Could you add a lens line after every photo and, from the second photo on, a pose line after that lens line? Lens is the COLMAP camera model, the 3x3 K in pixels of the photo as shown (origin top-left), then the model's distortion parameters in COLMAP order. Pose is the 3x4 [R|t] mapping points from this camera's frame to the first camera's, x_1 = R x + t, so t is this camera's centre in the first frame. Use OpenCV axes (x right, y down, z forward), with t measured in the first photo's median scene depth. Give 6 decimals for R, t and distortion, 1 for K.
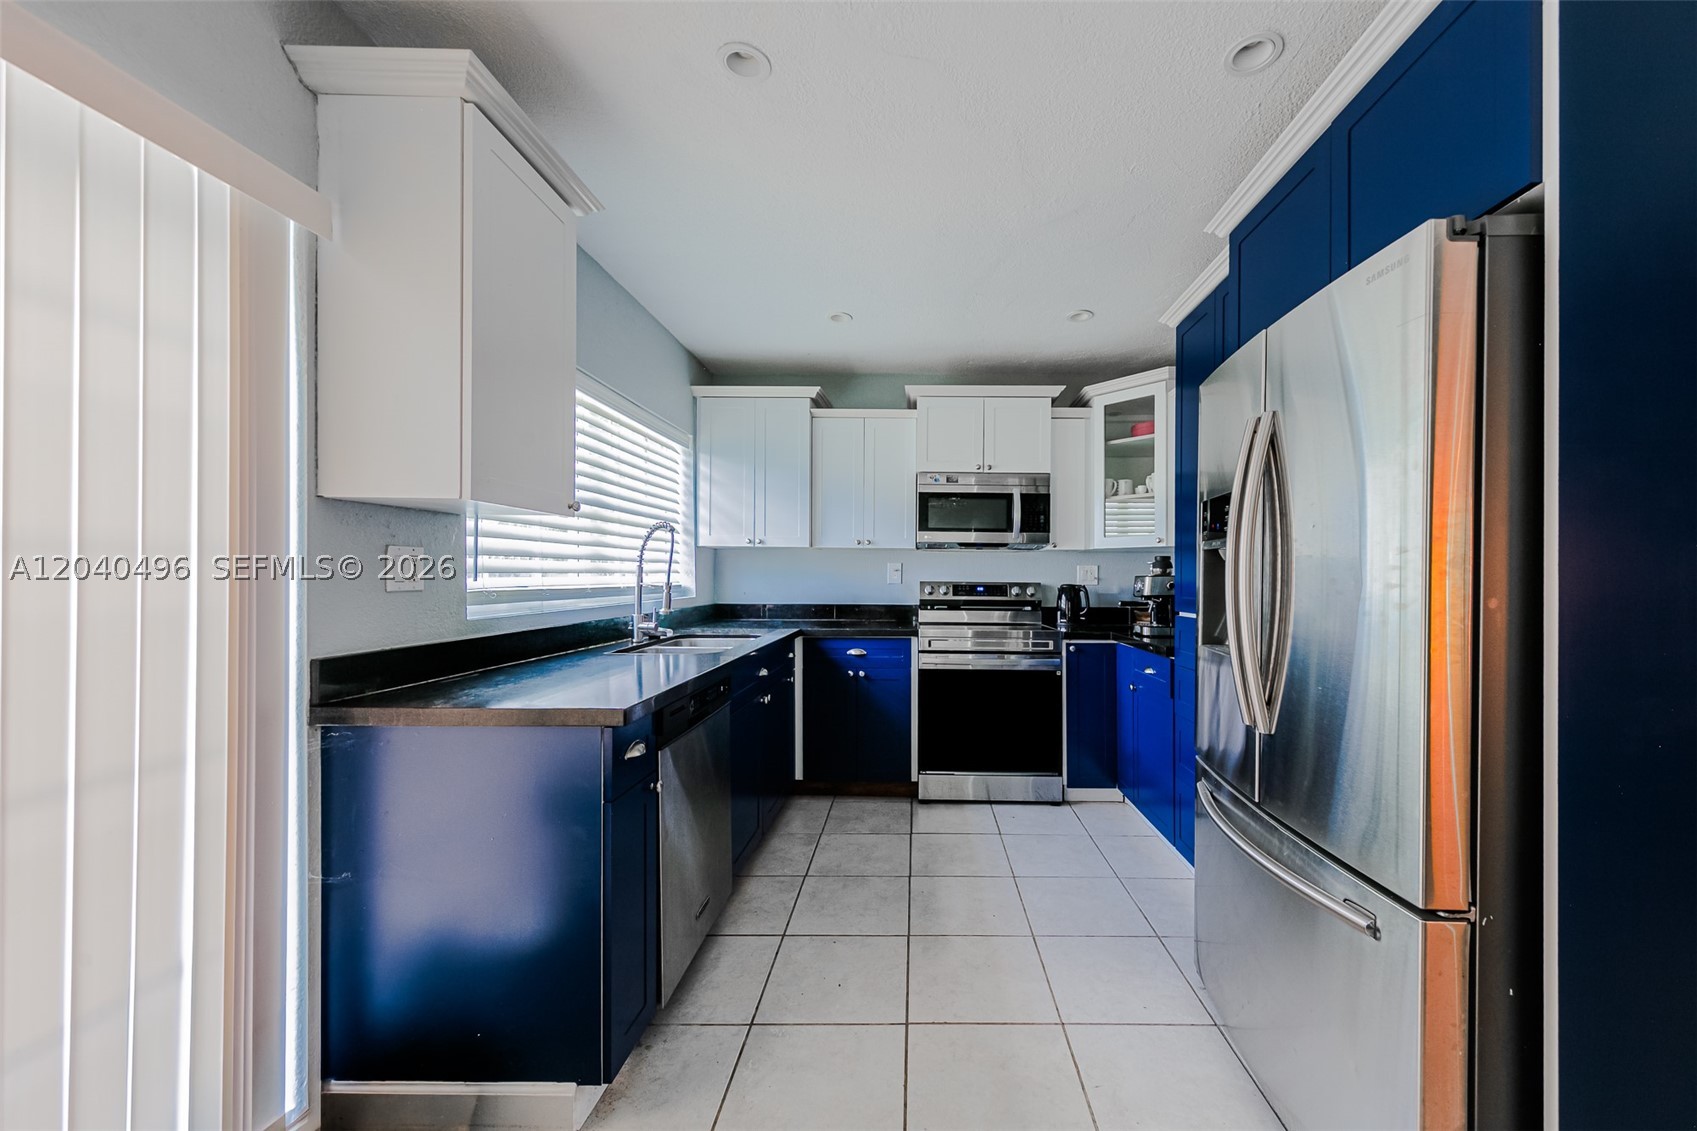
lens RADIAL K [[629.9, 0, 848.5], [0, 629.9, 565.5], [0, 0, 1]] dist [-0.000176, -0.000013]
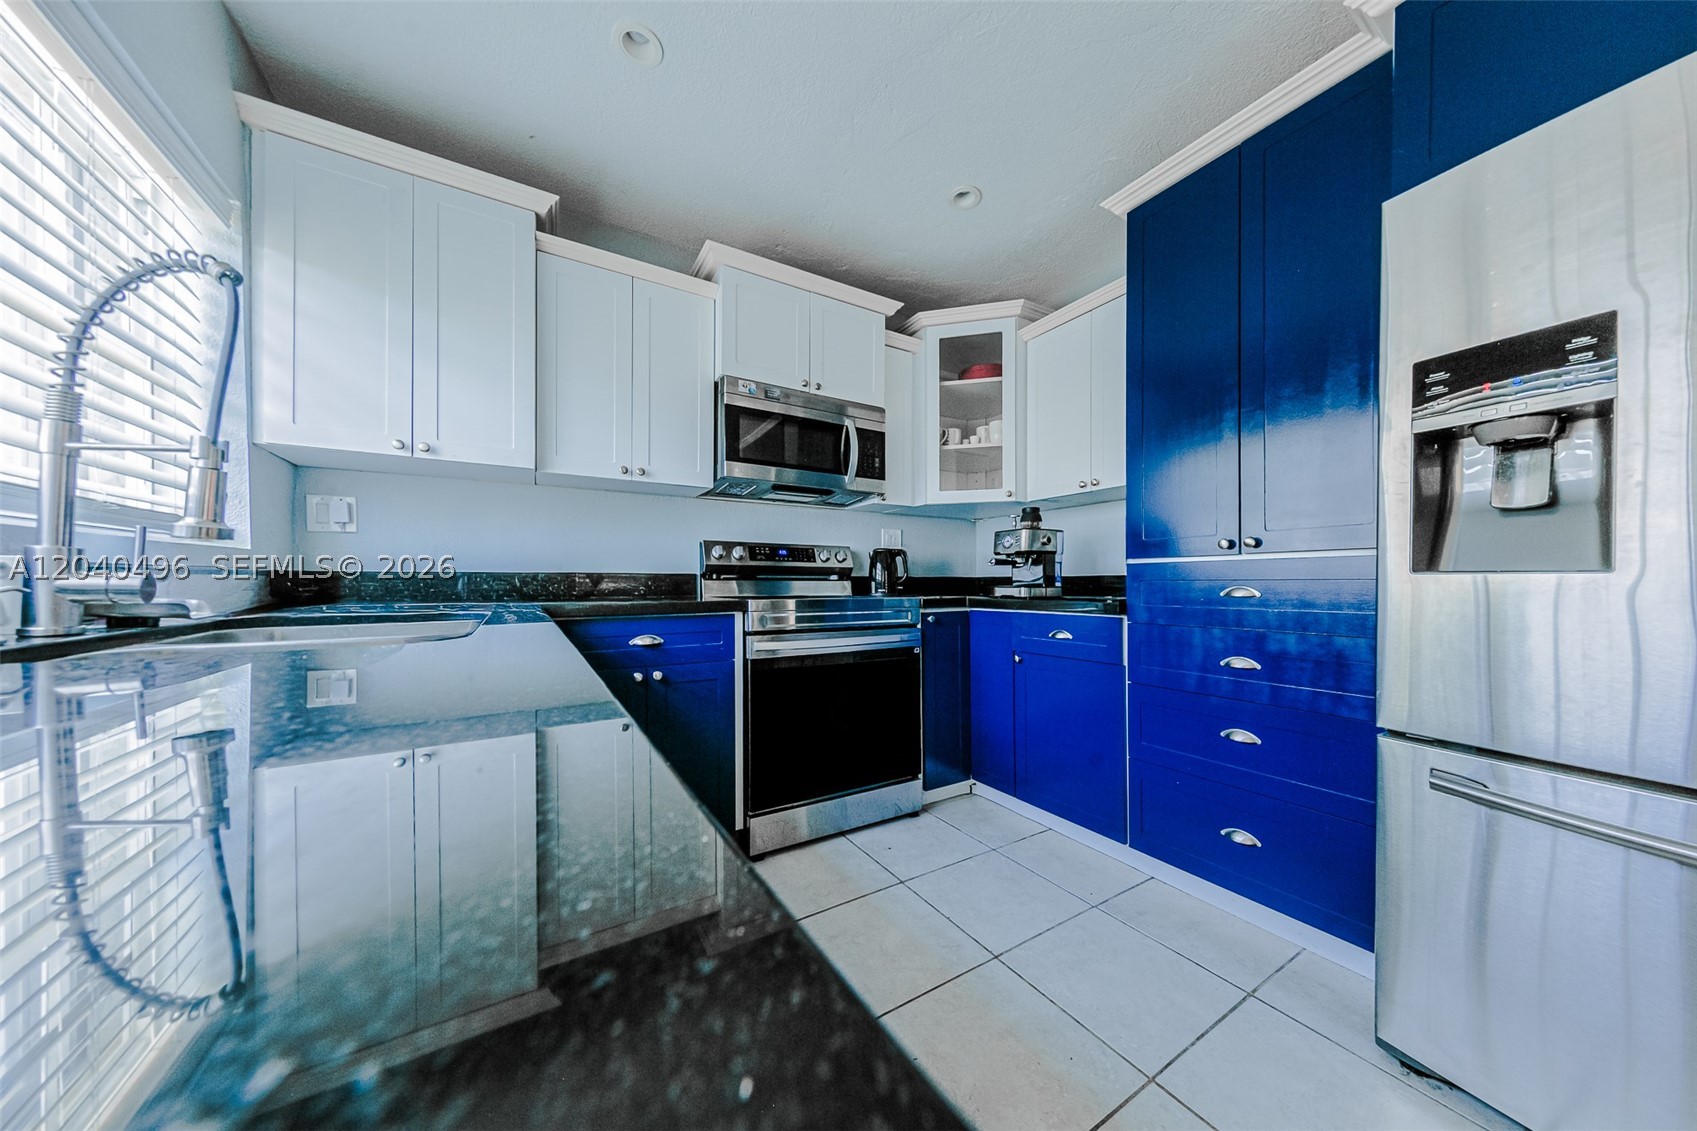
lens RADIAL K [[567.9, 0, 850.8], [0, 567.9, 580.1], [0, 0, 1]] dist [-0.000247, -0.000207]
pose [[0.798522, 0.006115, 0.601934, -0.150810], [-0.013005, 0.999890, 0.007095, 0.069252], [-0.601825, -0.013494, 0.798514, 0.426650]]
